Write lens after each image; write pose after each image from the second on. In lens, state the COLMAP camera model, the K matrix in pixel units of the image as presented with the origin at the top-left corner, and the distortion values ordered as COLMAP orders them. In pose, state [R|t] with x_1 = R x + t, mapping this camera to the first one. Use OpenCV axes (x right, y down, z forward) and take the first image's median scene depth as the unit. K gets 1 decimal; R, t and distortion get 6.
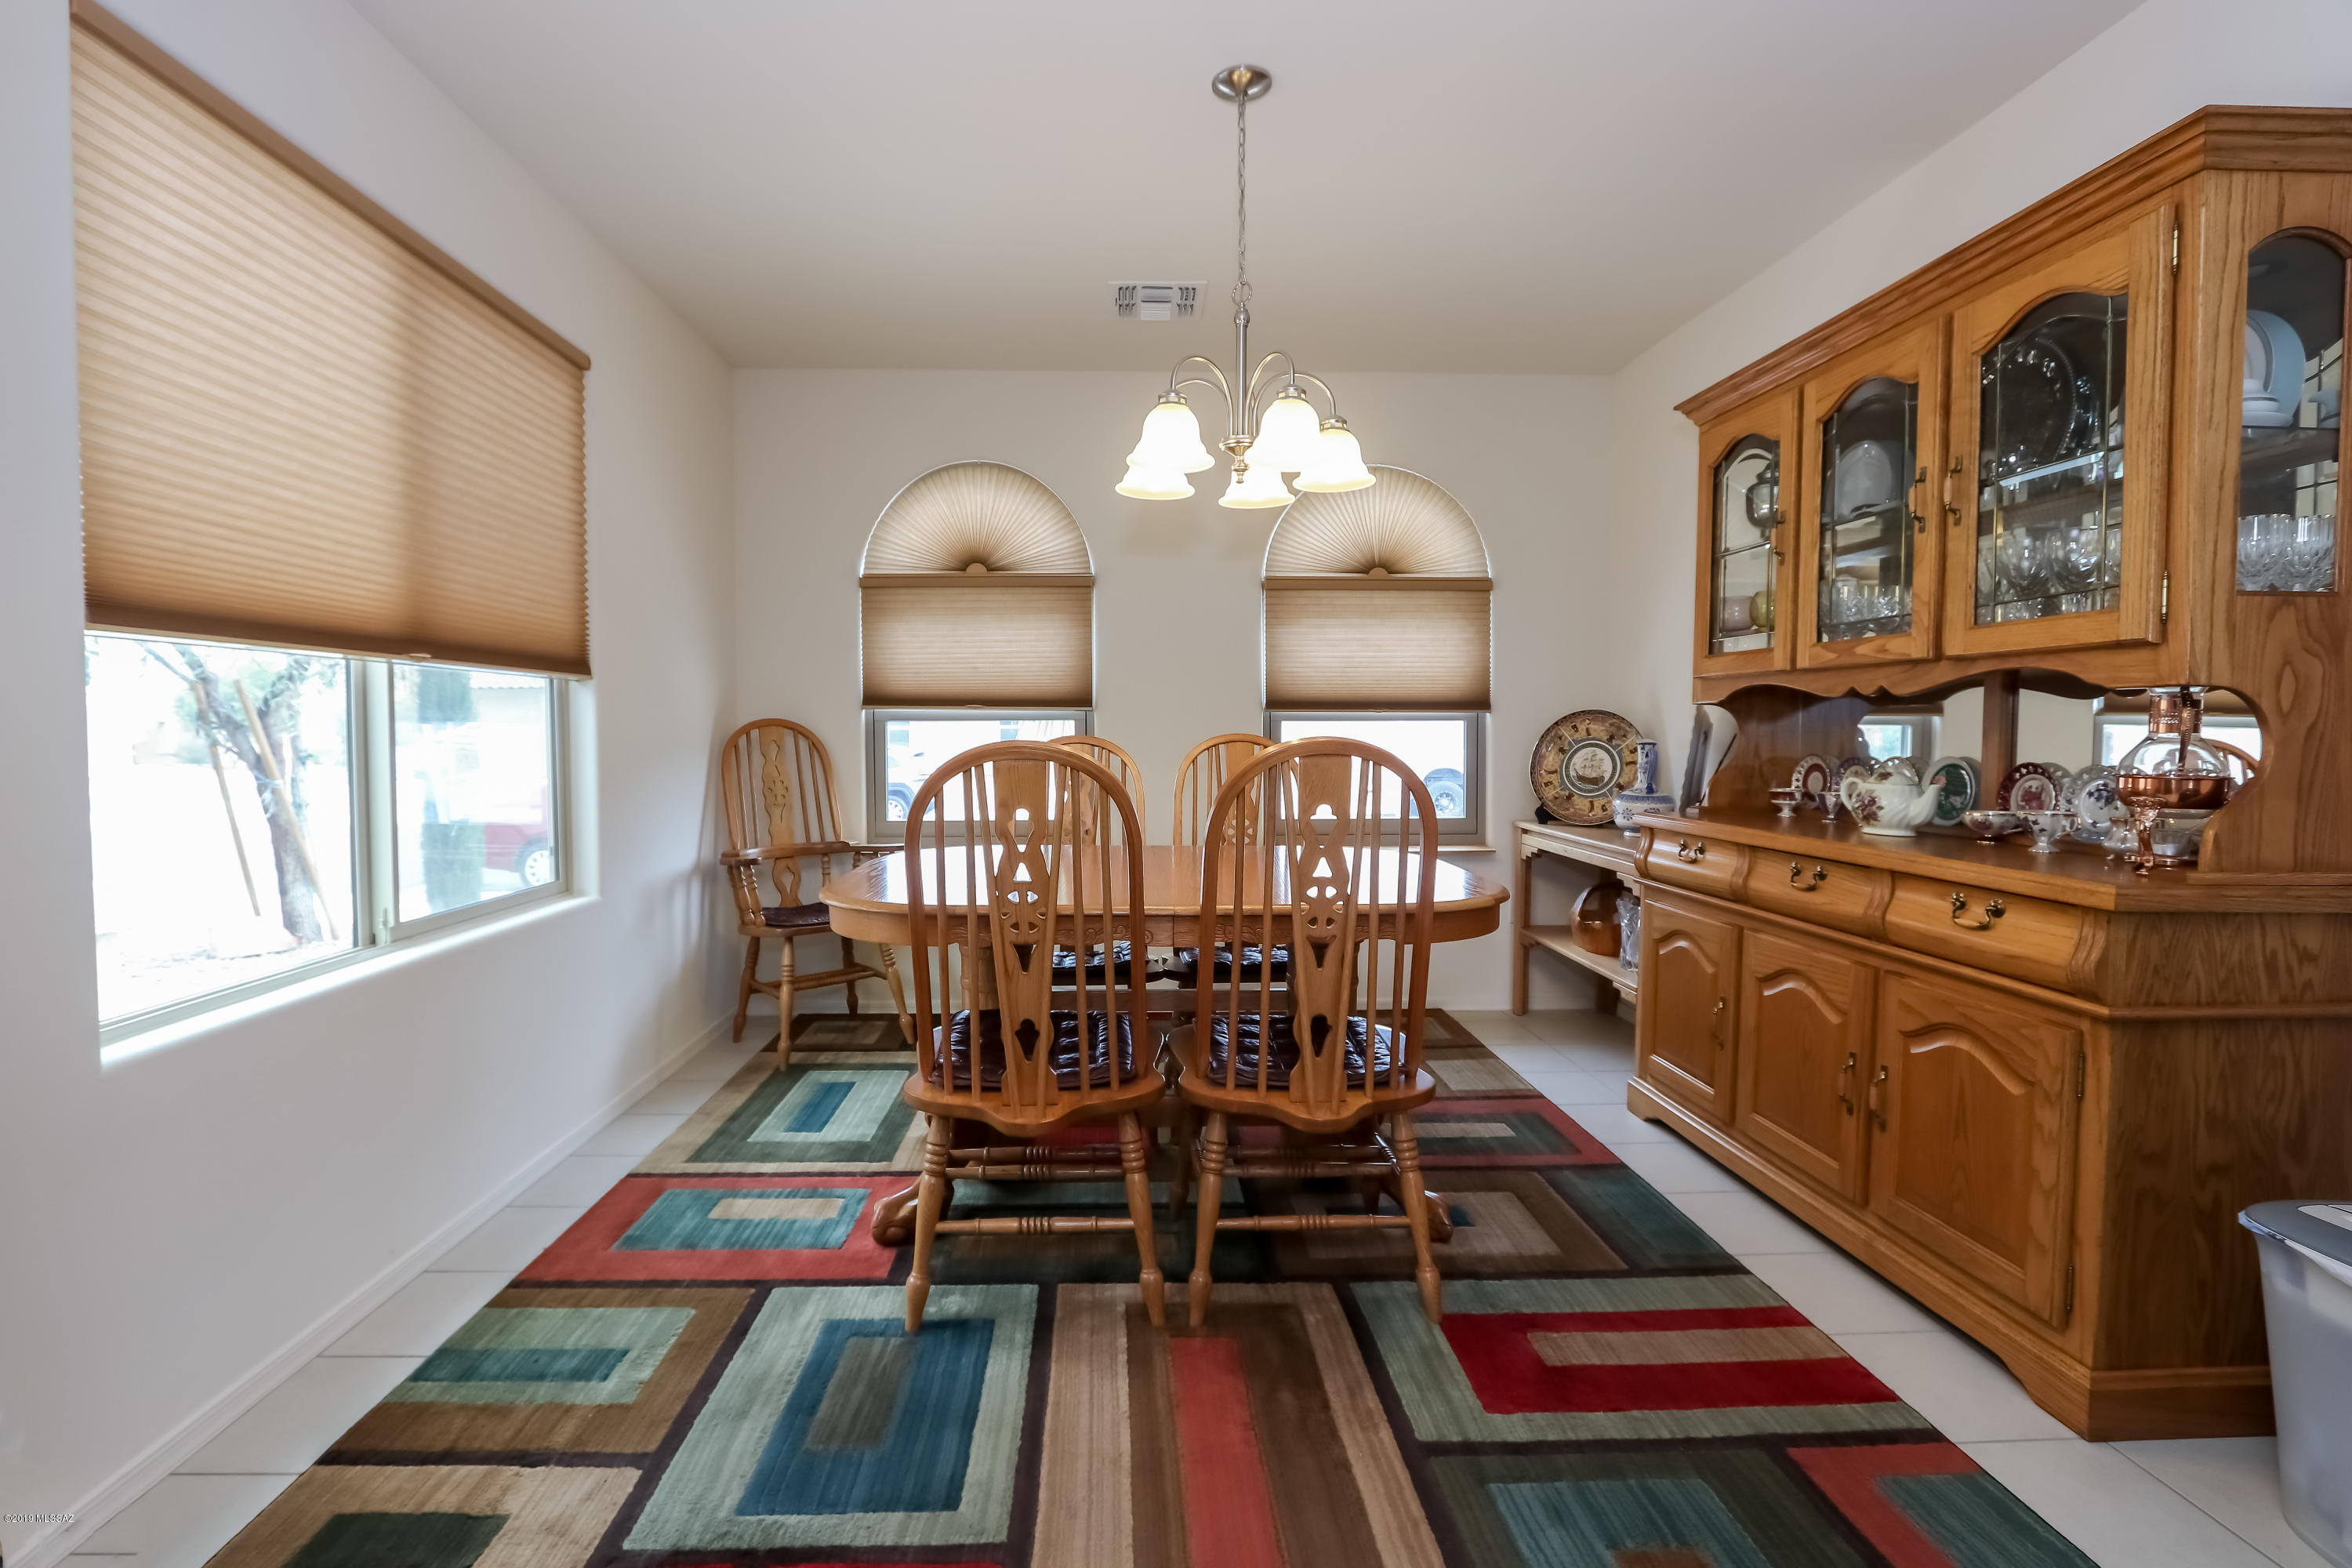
lens RADIAL K [[1084.9, 0, 1131.2], [0, 1084.9, 770.1], [0, 0, 1]] dist [-0.021585, 0.004198]
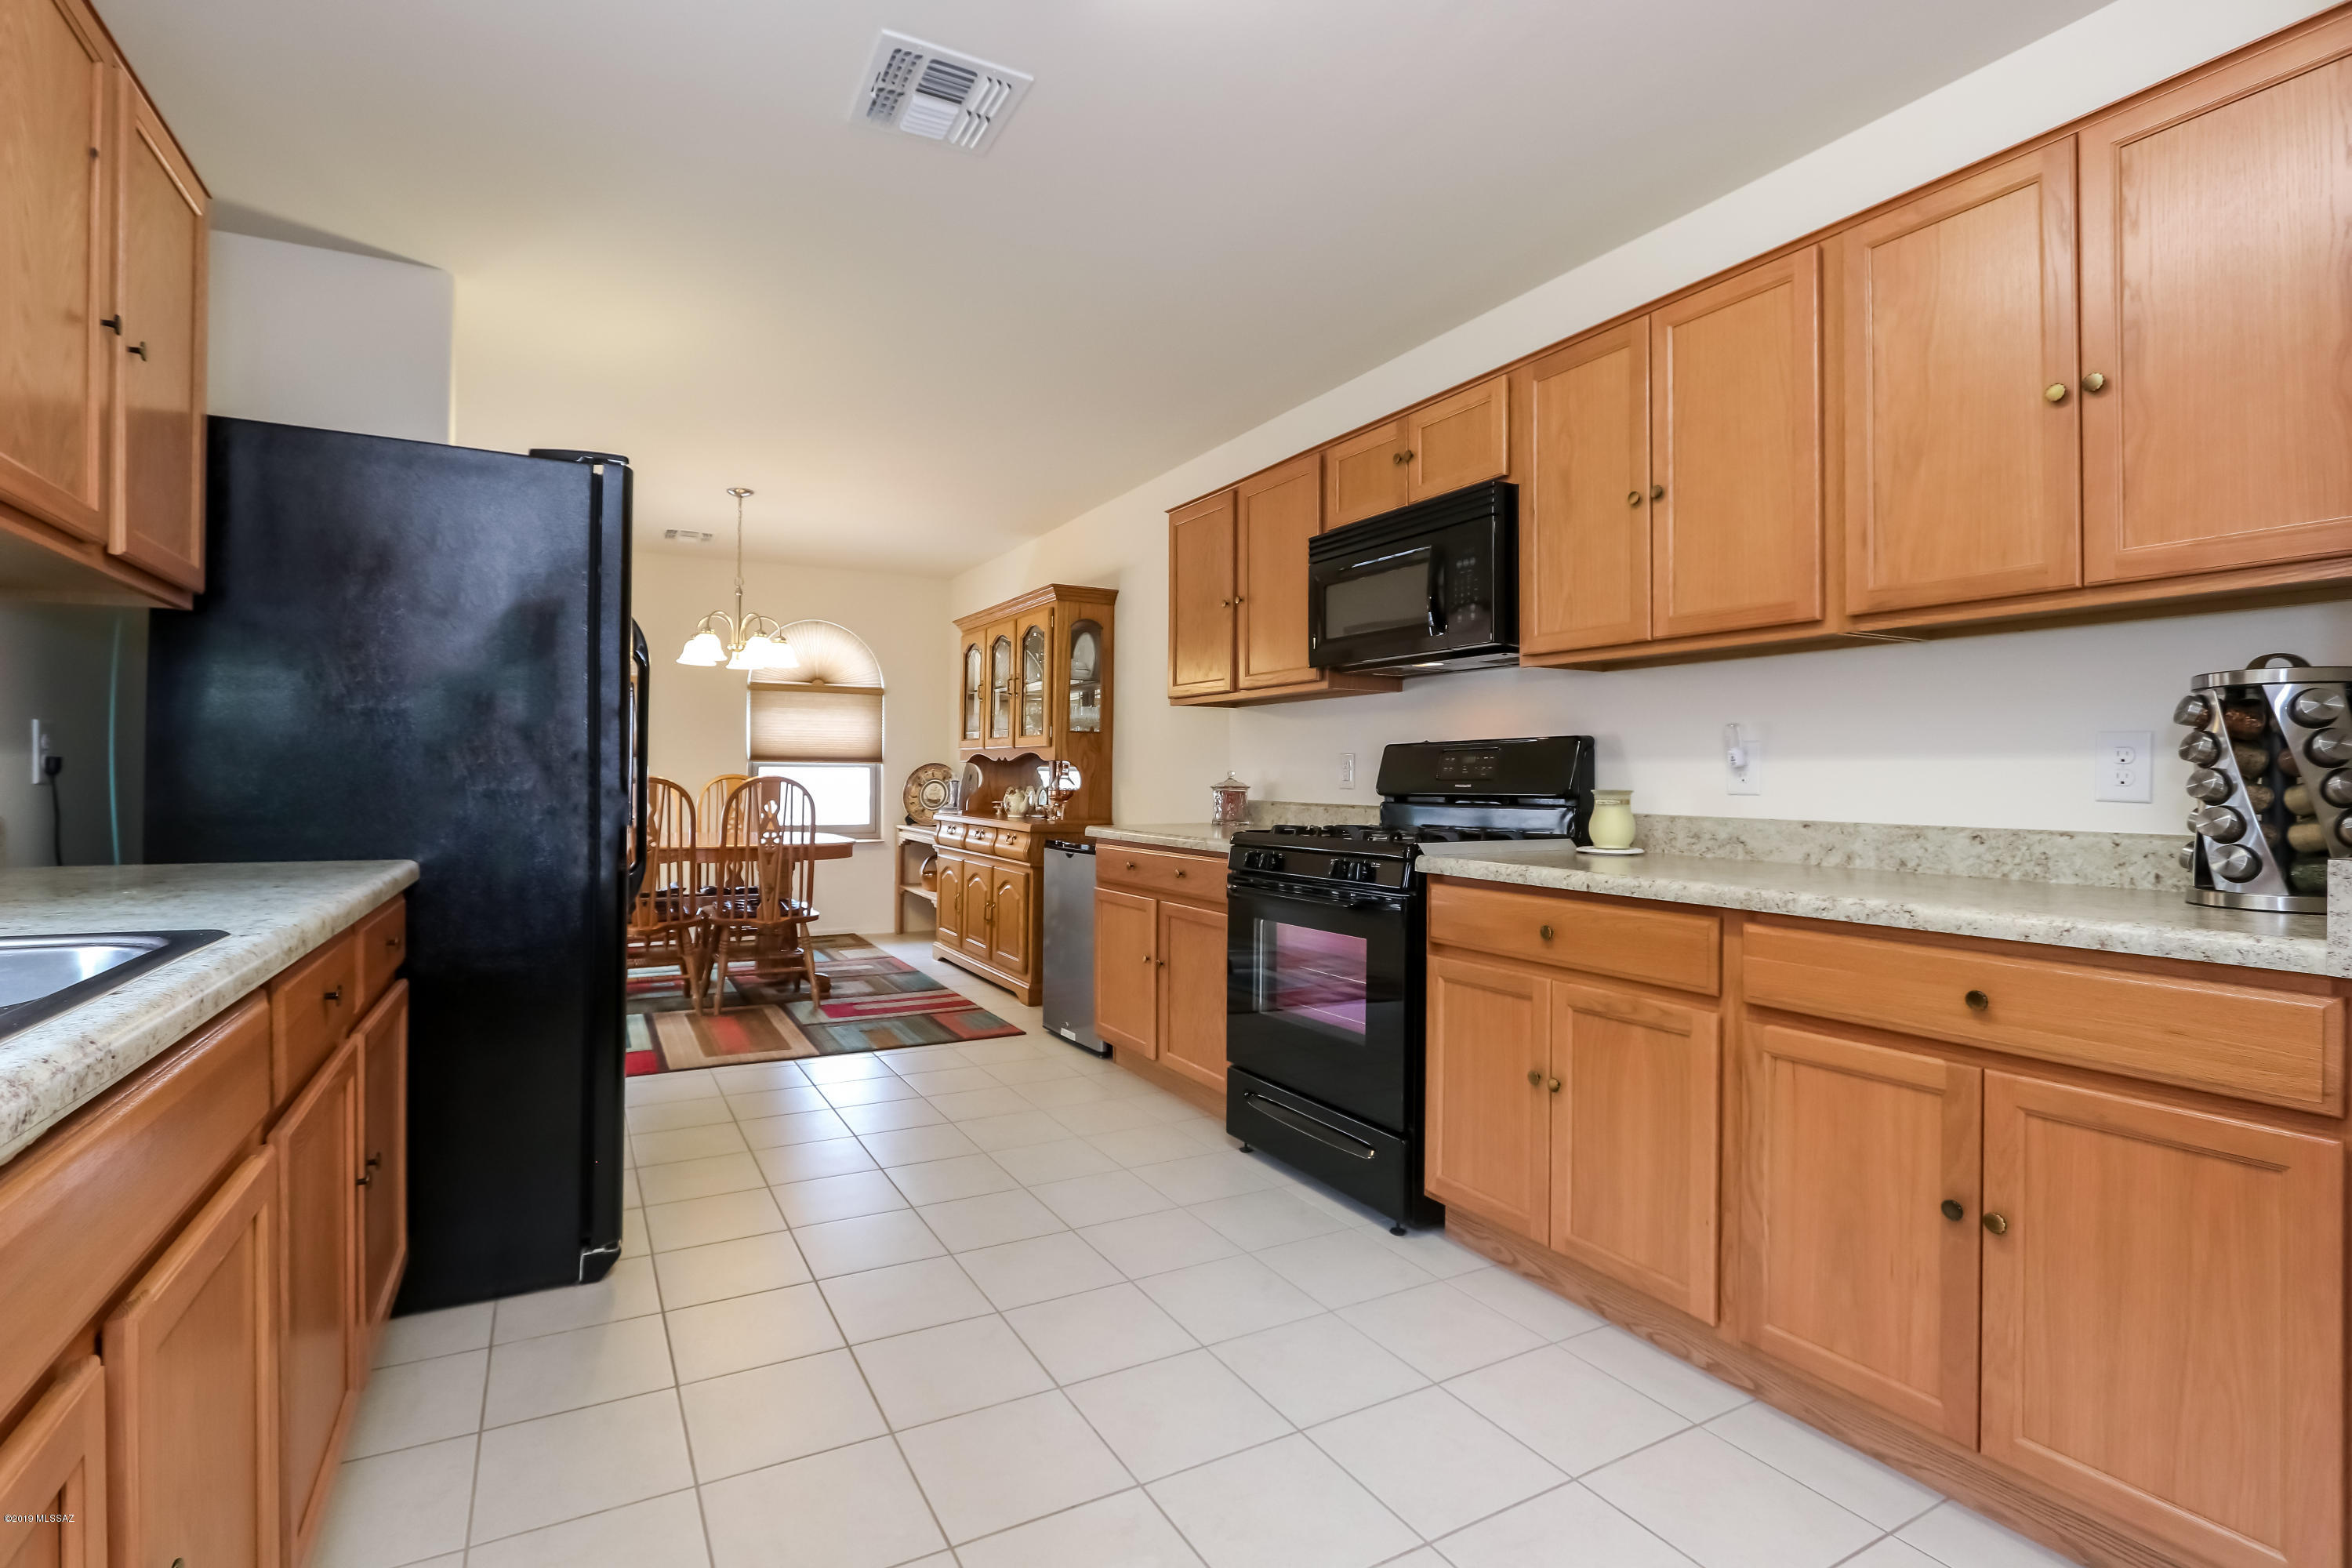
lens RADIAL K [[1084.9, 0, 1131.2], [0, 1084.9, 770.1], [0, 0, 1]] dist [-0.021585, 0.004198]
pose [[0.897000, 0.010707, 0.441901, -0.170538], [0.007323, 0.999209, -0.039075, 0.058179], [-0.441970, 0.038286, 0.896213, -1.498906]]
